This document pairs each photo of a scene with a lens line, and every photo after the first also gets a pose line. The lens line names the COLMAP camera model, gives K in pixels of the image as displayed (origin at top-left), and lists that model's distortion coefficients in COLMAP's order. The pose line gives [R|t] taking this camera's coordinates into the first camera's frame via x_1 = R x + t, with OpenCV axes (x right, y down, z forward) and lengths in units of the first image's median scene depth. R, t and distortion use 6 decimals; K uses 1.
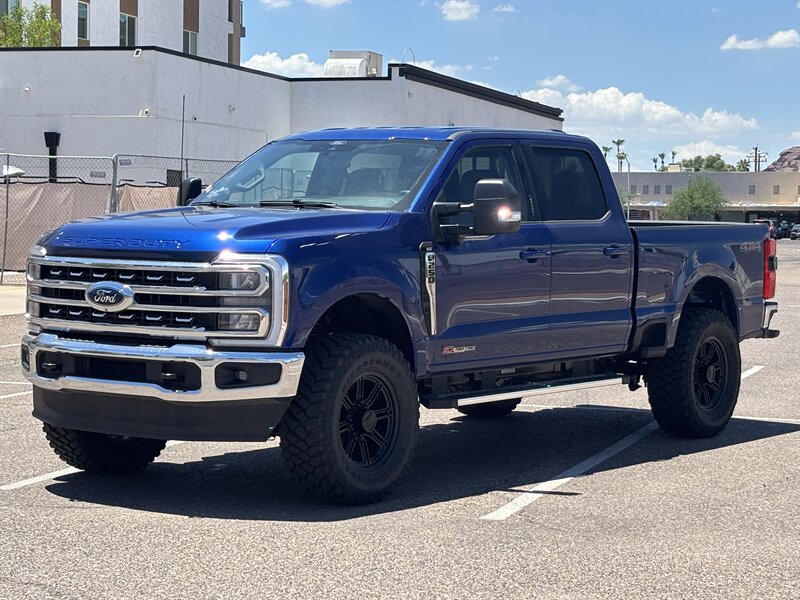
lens RADIAL K [[1839.9, 0, 400.0], [0, 1839.9, 300.0], [0, 0, 1]] dist [0.189885, -0.409538]
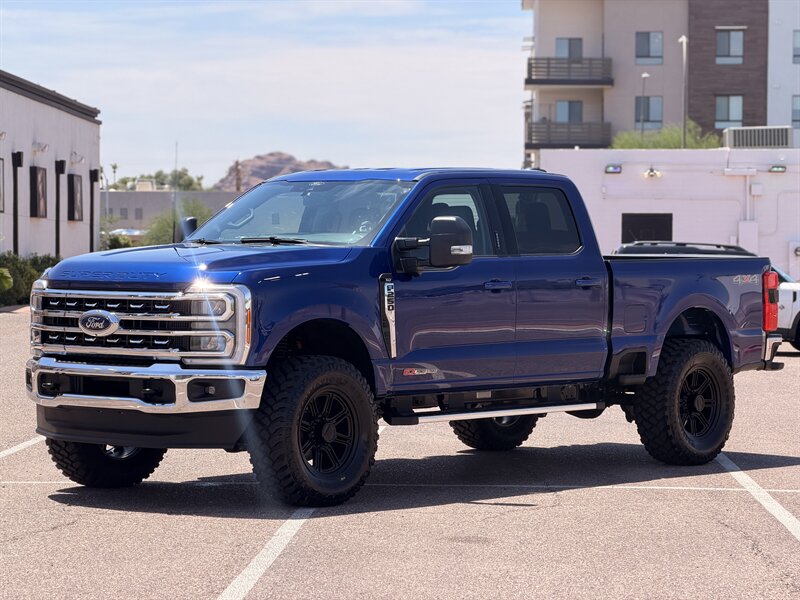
lens RADIAL K [[2408.4, 0, 400.0], [0, 2408.4, 300.0], [0, 0, 1]] dist [0.168278, -0.001168]
pose [[0.997372, -0.008103, -0.071996, 0.132830], [0.006020, 0.999558, -0.029108, 0.027853], [0.072200, 0.028598, 0.996980, -0.463473]]
